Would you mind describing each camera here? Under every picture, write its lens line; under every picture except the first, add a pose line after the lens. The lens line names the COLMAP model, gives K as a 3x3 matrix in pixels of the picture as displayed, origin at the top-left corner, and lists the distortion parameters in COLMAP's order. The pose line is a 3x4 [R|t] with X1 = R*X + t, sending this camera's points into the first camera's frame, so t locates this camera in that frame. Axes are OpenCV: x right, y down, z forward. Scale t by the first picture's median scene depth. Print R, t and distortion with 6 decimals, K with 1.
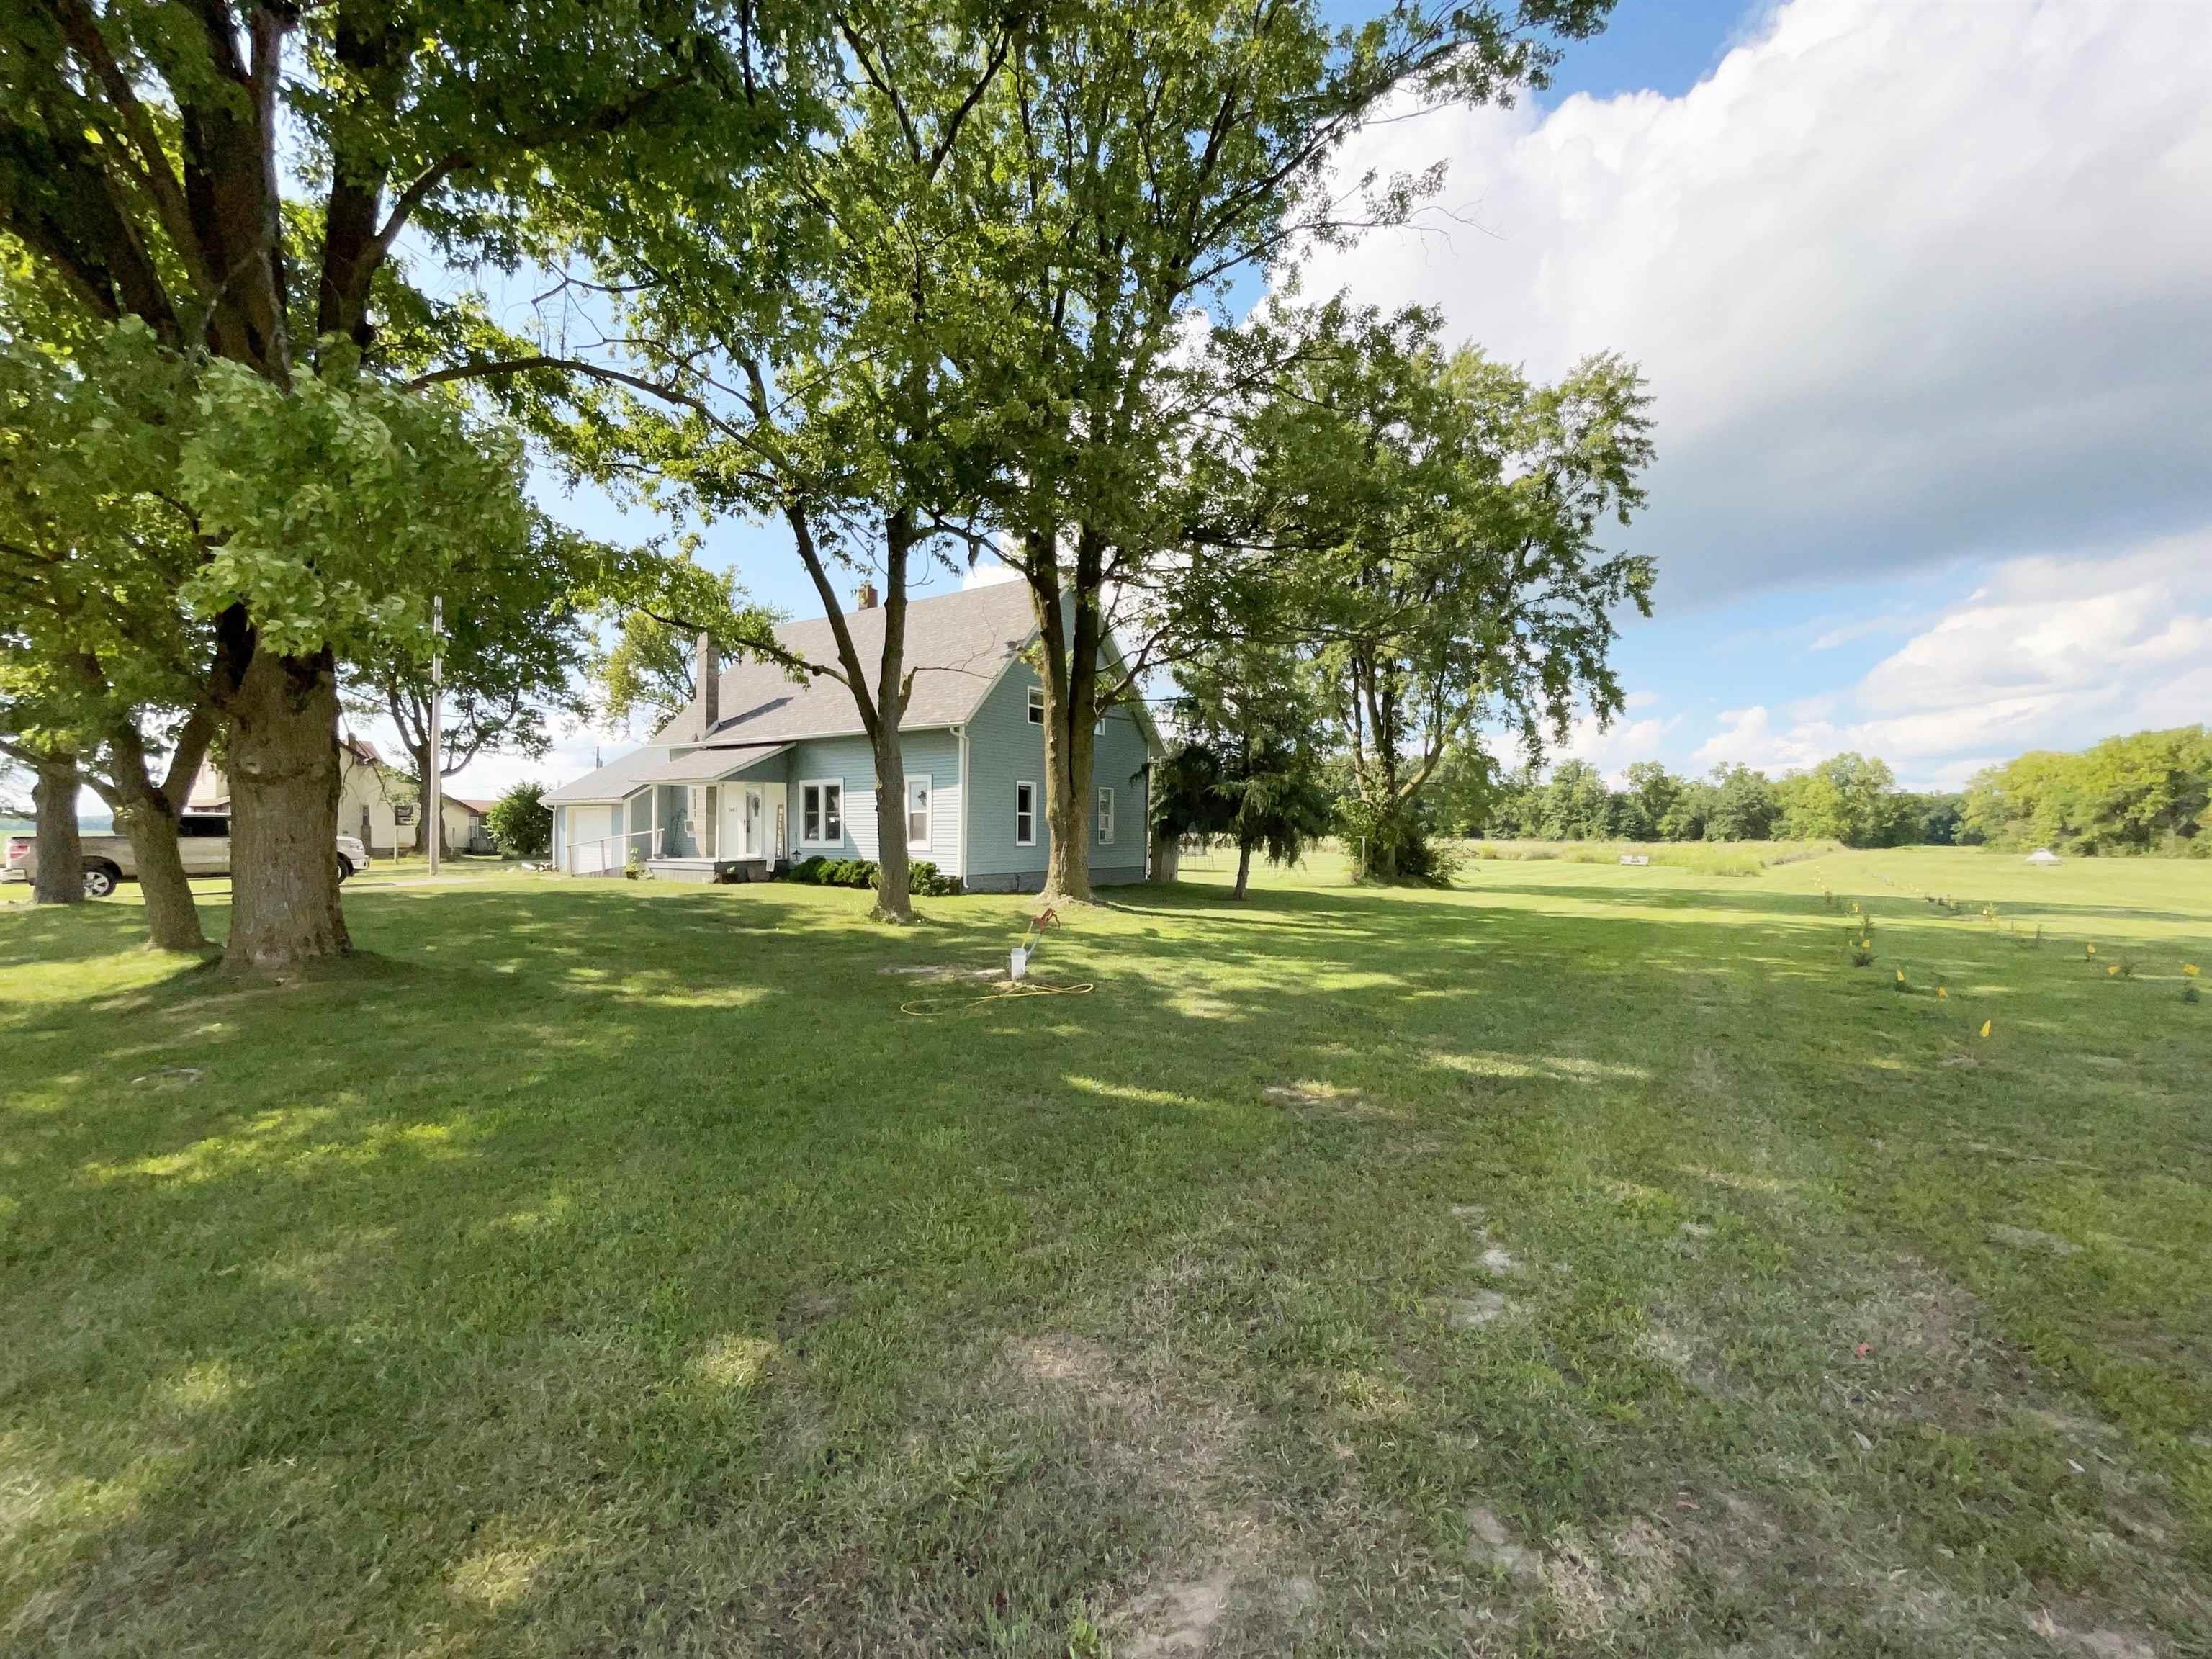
lens RADIAL K [[896.3, 0, 1098.6], [0, 896.3, 815.4], [0, 0, 1]] dist [-0.003676, -0.001406]
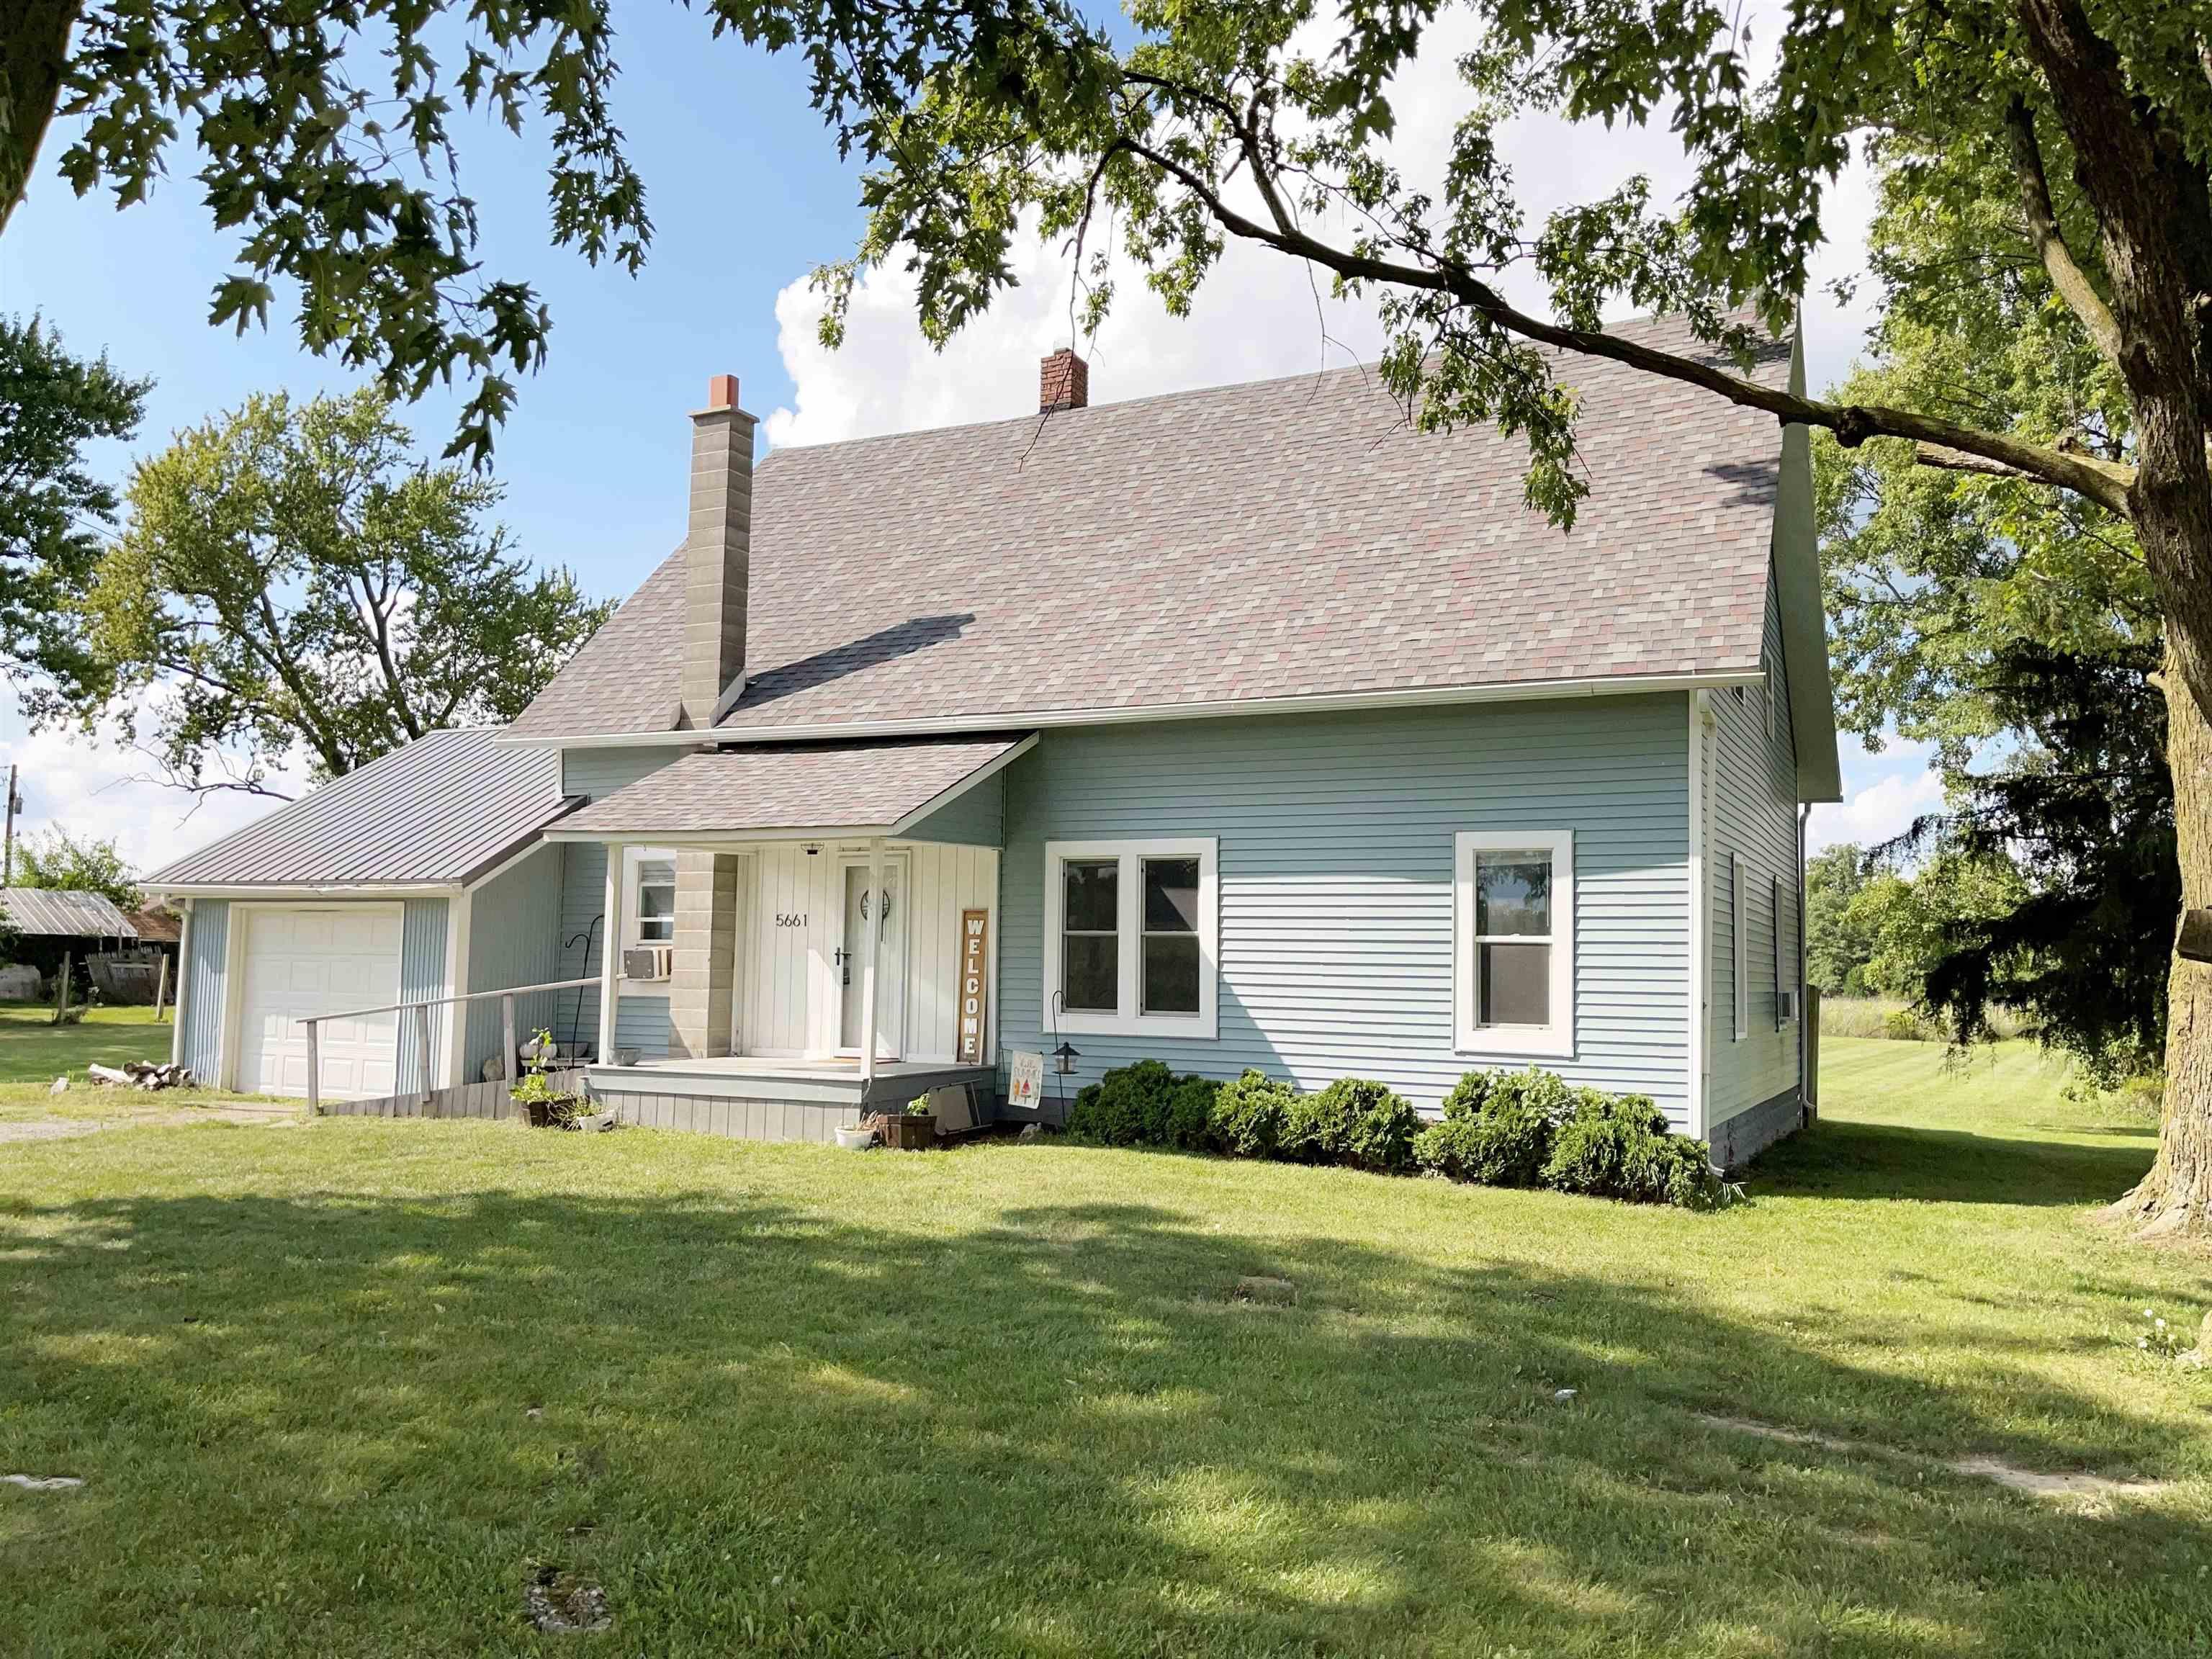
lens RADIAL K [[1681.9, 0, 1097.4], [0, 1681.9, 842.8], [0, 0, 1]] dist [0.047674, -0.055461]
pose [[0.994670, 0.023492, 0.100396, -0.352123], [-0.018226, 0.998426, -0.053049, -0.004364], [-0.101484, 0.050937, 0.993532, 0.318979]]
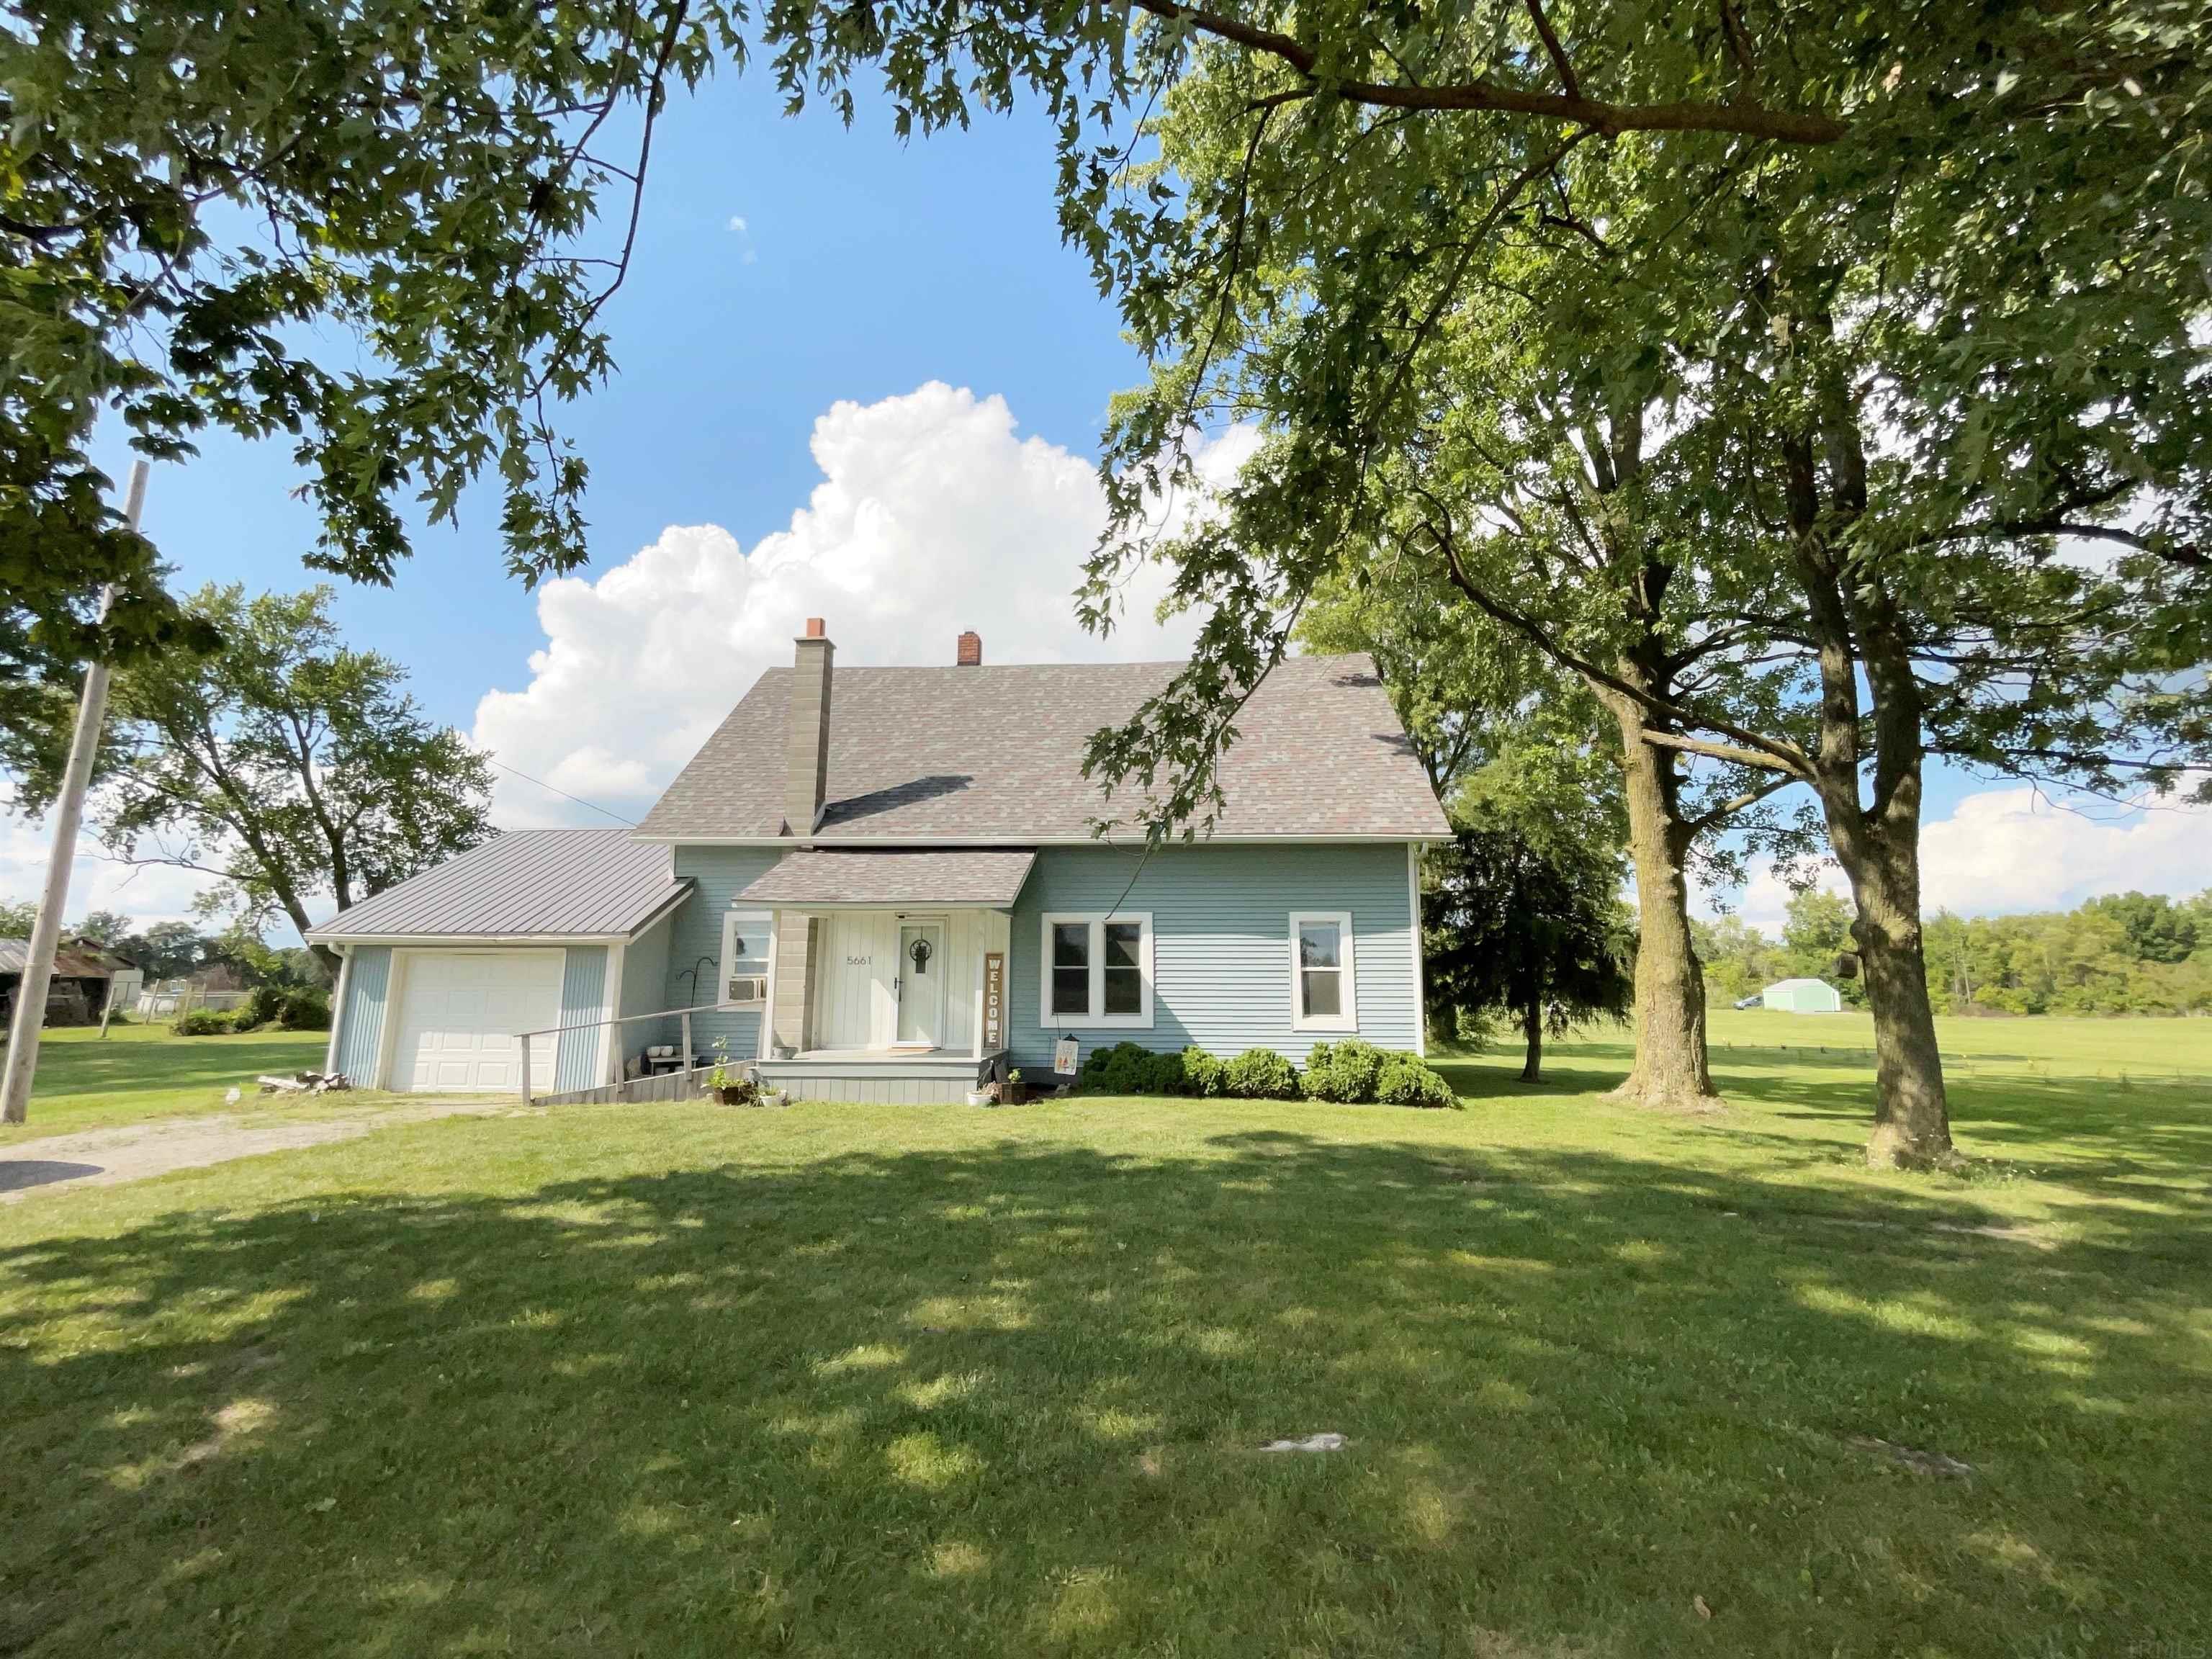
lens RADIAL K [[896.3, 0, 1100.3], [0, 896.3, 838.4], [0, 0, 1]] dist [-0.003676, -0.001406]
pose [[0.873172, 0.081177, 0.480605, -0.545369], [-0.011466, 0.989182, -0.146247, -0.002253], [-0.487278, 0.122188, 0.864656, 0.429884]]
